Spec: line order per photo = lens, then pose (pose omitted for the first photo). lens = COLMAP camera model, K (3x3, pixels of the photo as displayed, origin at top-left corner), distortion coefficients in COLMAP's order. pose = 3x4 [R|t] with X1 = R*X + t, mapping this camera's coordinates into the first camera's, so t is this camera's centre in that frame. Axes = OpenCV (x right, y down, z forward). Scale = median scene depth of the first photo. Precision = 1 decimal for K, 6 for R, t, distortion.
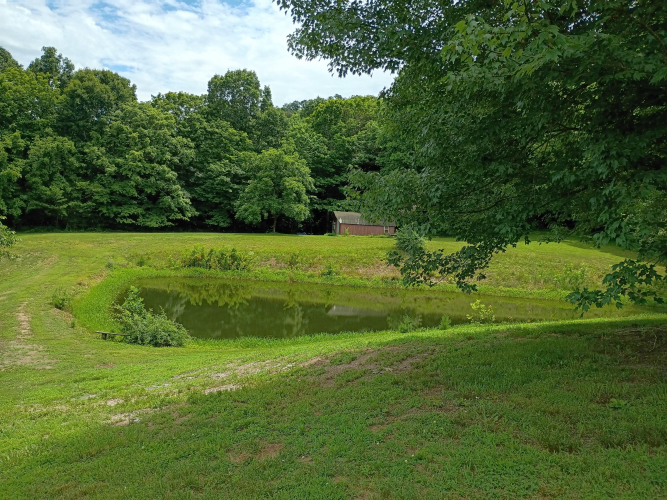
lens RADIAL K [[579.0, 0, 333.5], [0, 579.0, 250.0], [0, 0, 1]] dist [0.003123, -0.202771]
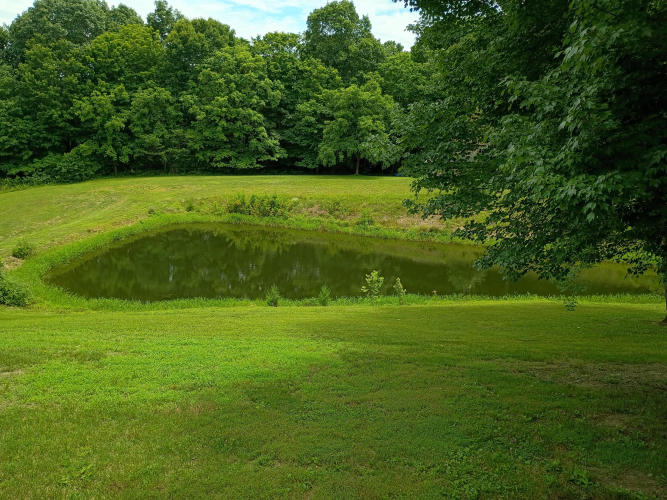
lens RADIAL K [[579.0, 0, 333.5], [0, 579.0, 250.0], [0, 0, 1]] dist [0.003123, -0.202771]
pose [[0.914324, 0.047278, -0.402213, 0.266268], [0.002442, 0.992501, 0.122214, -0.024456], [0.404975, -0.112725, 0.907352, 0.105617]]
